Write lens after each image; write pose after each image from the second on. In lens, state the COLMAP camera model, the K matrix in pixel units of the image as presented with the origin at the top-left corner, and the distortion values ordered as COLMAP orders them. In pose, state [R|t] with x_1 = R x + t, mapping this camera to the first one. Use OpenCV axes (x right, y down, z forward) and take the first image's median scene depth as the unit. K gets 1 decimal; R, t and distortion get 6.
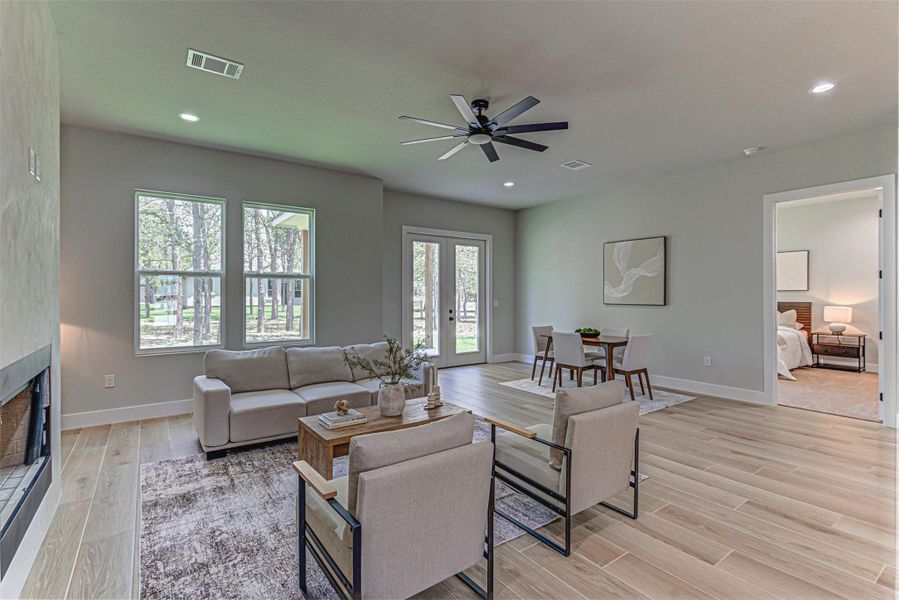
lens RADIAL K [[419.3, 0, 441.1], [0, 419.3, 296.1], [0, 0, 1]] dist [0.001848, -0.000660]
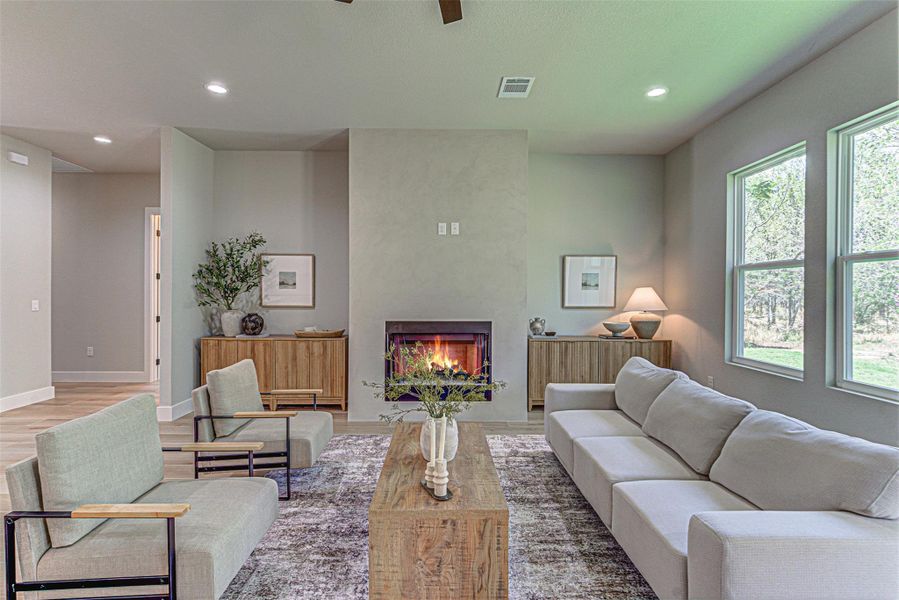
lens RADIAL K [[427.0, 0, 451.8], [0, 427.0, 297.4], [0, 0, 1]] dist [-0.000022, -0.000260]
pose [[-0.552441, 0.006089, -0.833530, 0.302230], [-0.003095, 0.999951, 0.009356, -0.002532], [0.833546, 0.007749, -0.552396, 0.880960]]
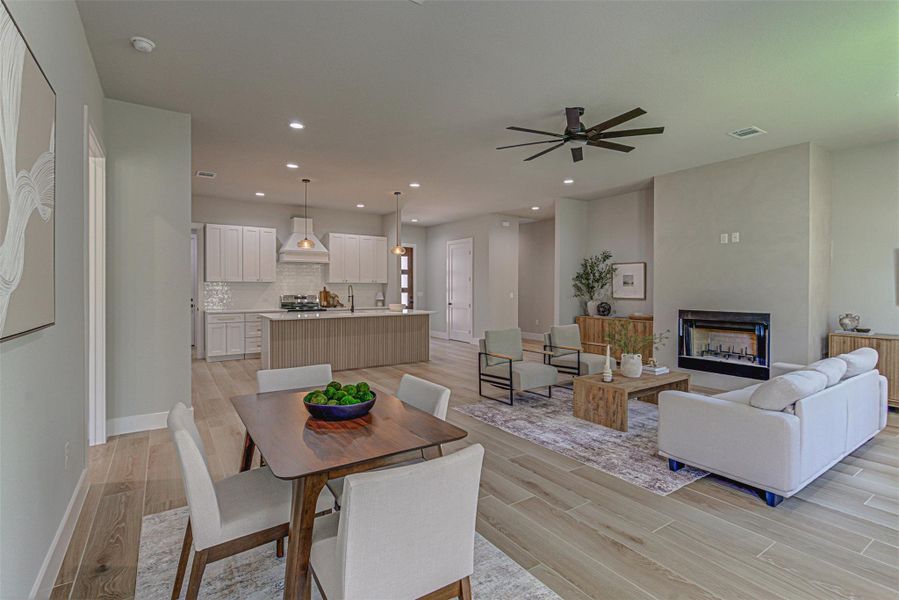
lens RADIAL K [[419.3, 0, 448.7], [0, 419.3, 291.8], [0, 0, 1]] dist [0.001848, -0.000660]
pose [[-0.999998, -0.001874, 0.001041, 0.300179], [-0.001866, 0.999967, 0.007949, -0.004039], [-0.001055, 0.007947, -0.999968, 1.462335]]
